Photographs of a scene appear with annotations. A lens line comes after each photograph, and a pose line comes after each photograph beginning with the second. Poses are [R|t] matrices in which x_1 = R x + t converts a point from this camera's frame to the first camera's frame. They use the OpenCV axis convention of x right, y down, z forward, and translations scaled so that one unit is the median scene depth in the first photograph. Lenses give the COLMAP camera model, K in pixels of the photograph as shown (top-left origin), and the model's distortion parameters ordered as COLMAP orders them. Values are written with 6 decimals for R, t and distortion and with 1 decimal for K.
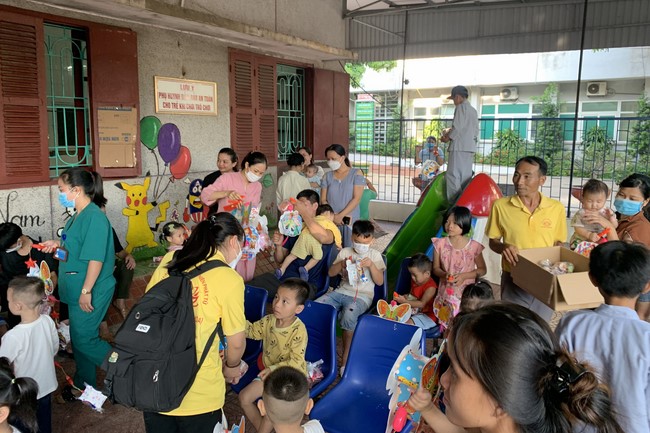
lens RADIAL K [[583.3, 0, 325.0], [0, 583.3, 216.5], [0, 0, 1]] dist [0.085182, -0.170492]
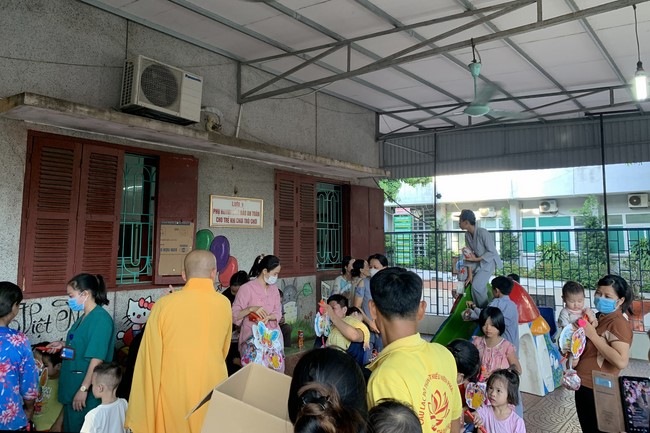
lens RADIAL K [[602.8, 0, 326.2], [0, 602.8, 150.9], [0, 0, 1]] dist [0.005462, -0.012608]
pose [[0.997984, -0.017971, -0.060875, 0.006930], [-0.000938, 0.954802, -0.297240, 0.024317], [0.063465, 0.296698, 0.952860, -0.111185]]
